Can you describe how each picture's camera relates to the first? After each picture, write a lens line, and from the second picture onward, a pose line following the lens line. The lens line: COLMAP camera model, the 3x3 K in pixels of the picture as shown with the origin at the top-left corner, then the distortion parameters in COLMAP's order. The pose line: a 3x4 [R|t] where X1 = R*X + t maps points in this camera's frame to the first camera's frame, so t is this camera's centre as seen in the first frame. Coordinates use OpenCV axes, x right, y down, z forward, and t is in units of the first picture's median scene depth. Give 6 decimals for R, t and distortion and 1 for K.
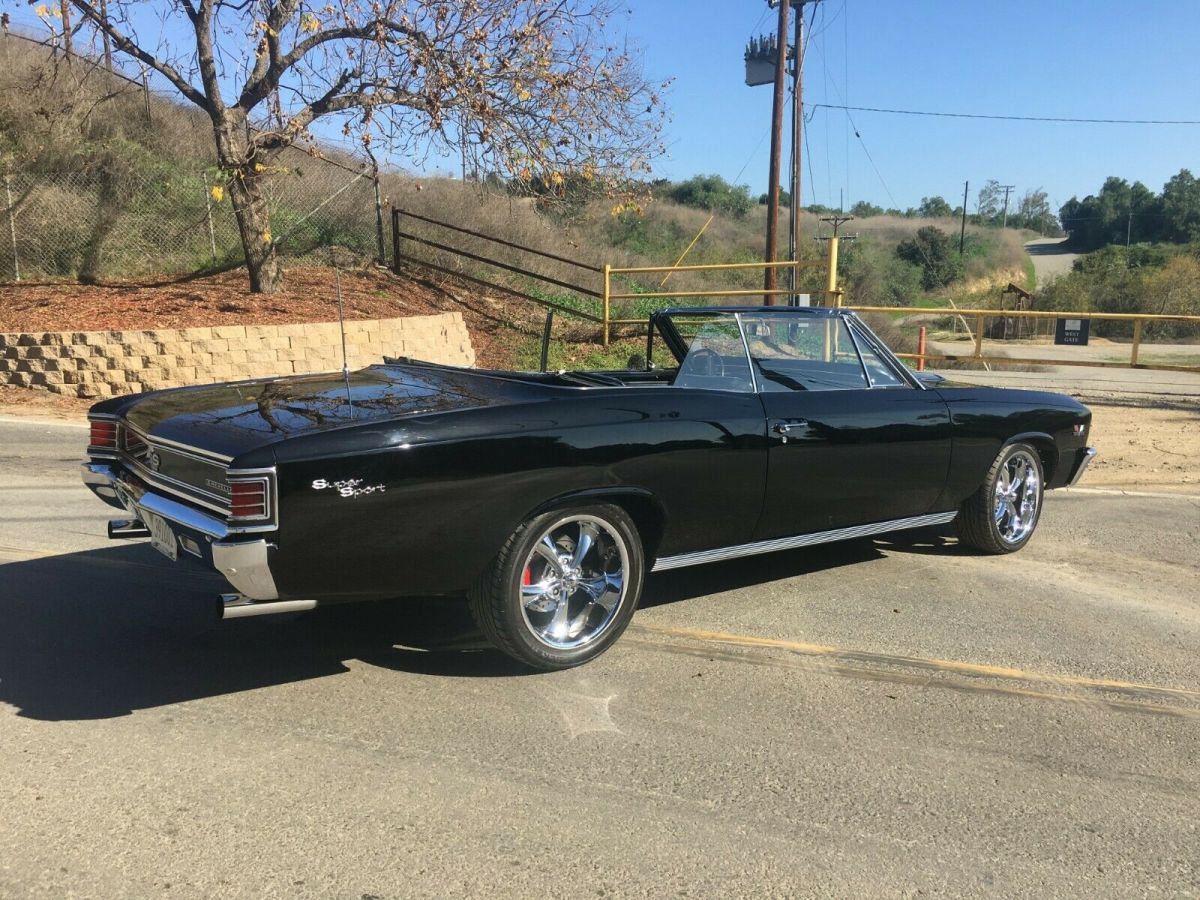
lens RADIAL K [[1031.4, 0, 602.9], [0, 1031.4, 451.4], [0, 0, 1]] dist [0.082147, -0.121427]
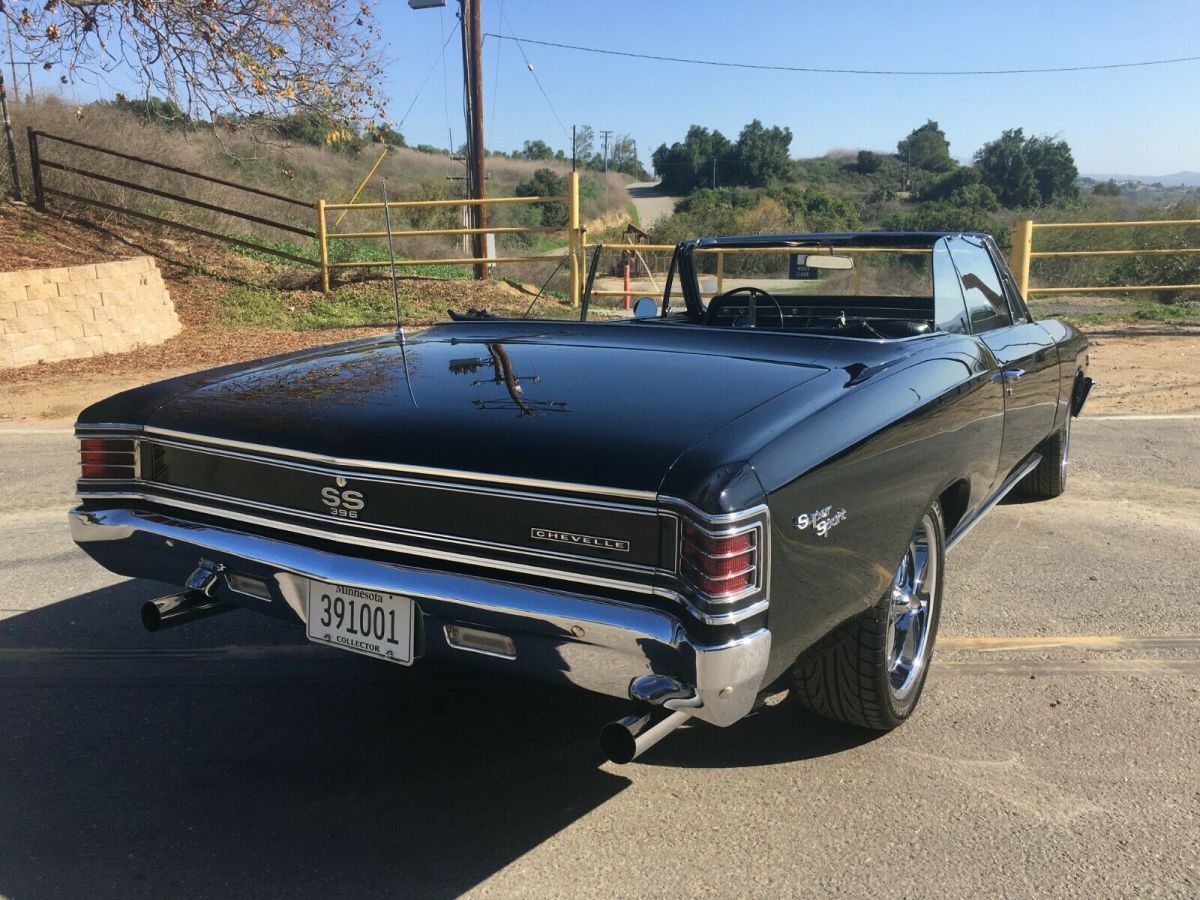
lens RADIAL K [[1031.4, 0, 602.9], [0, 1031.4, 451.4], [0, 0, 1]] dist [0.082147, -0.121427]
pose [[0.932783, -0.085208, 0.350222, -0.063409], [0.066364, 0.995644, 0.065483, -0.006078], [-0.354277, -0.037839, 0.934375, 0.051454]]
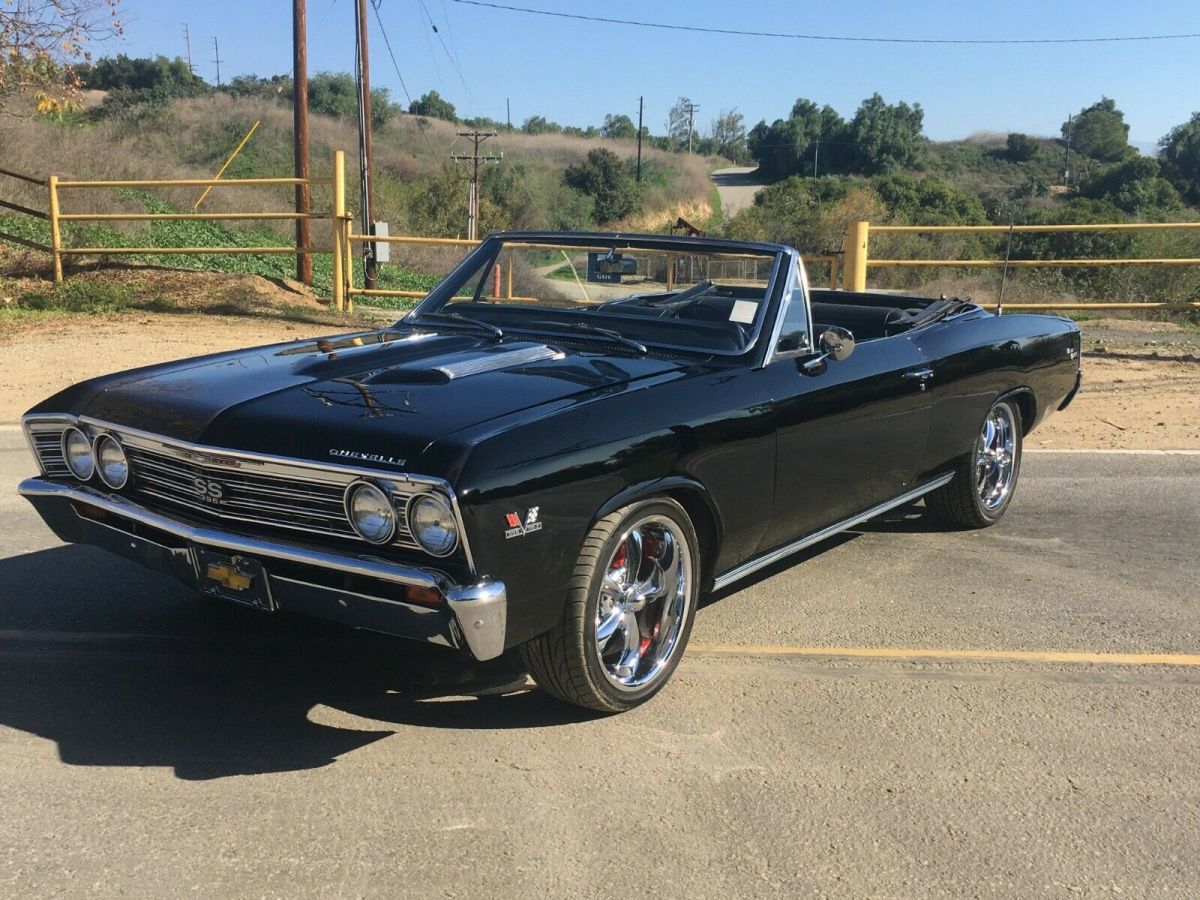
lens RADIAL K [[1275.5, 0, 600.0], [0, 1275.5, 450.0], [0, 0, 1]] dist [0.080387, -0.110746]
pose [[0.960736, -0.035847, 0.275140, 0.077345], [0.029741, 0.999211, 0.026335, 0.005253], [-0.275867, -0.017118, 0.961043, -0.018498]]
